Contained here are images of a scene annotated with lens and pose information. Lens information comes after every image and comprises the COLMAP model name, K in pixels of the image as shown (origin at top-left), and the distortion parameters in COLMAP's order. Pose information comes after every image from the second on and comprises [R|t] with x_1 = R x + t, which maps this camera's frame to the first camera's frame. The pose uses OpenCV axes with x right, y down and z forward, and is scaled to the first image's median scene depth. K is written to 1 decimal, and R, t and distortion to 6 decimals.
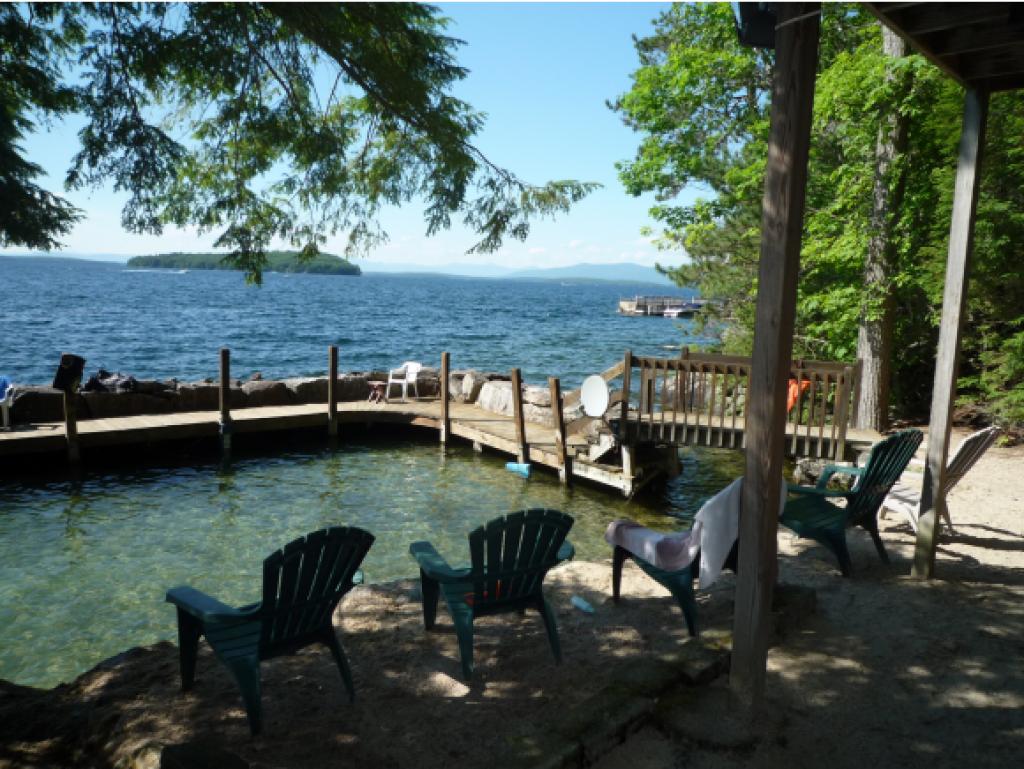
lens RADIAL K [[762.5, 0, 511.3], [0, 762.5, 392.2], [0, 0, 1]] dist [-0.006427, -0.026741]
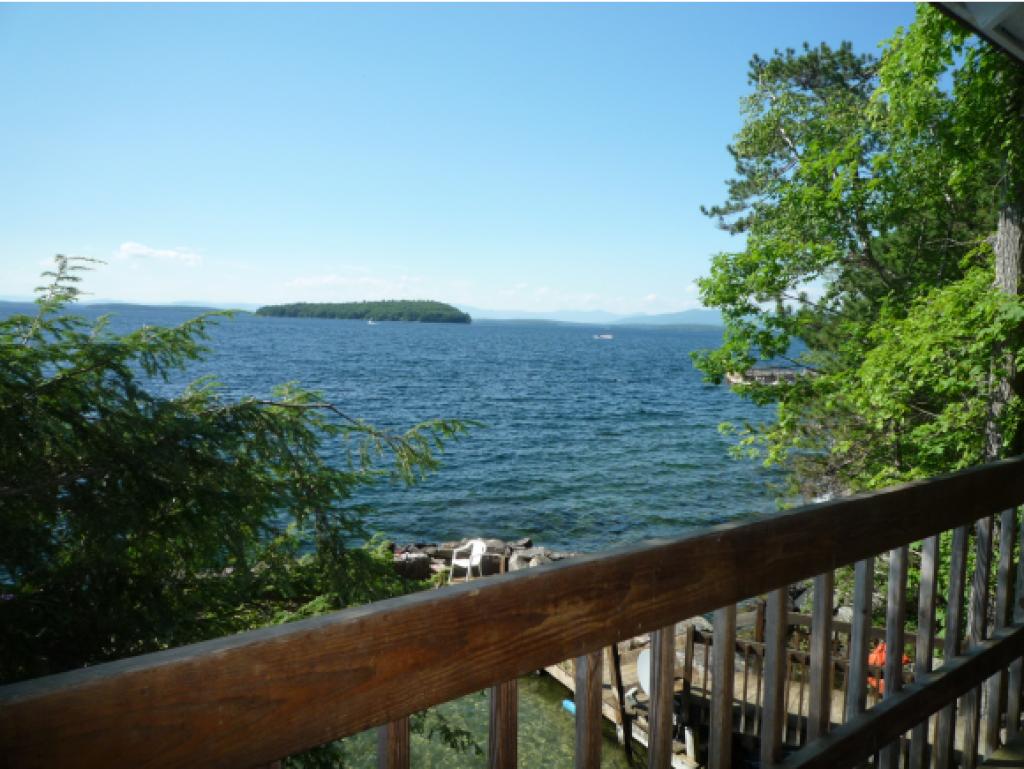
lens RADIAL K [[762.5, 0, 514.0], [0, 762.5, 382.3], [0, 0, 1]] dist [-0.006427, -0.026741]
pose [[0.990127, 0.003584, -0.140127, 0.054559], [-0.012727, 0.997843, -0.064405, -0.200245], [0.139594, 0.065552, 0.988037, 0.062456]]
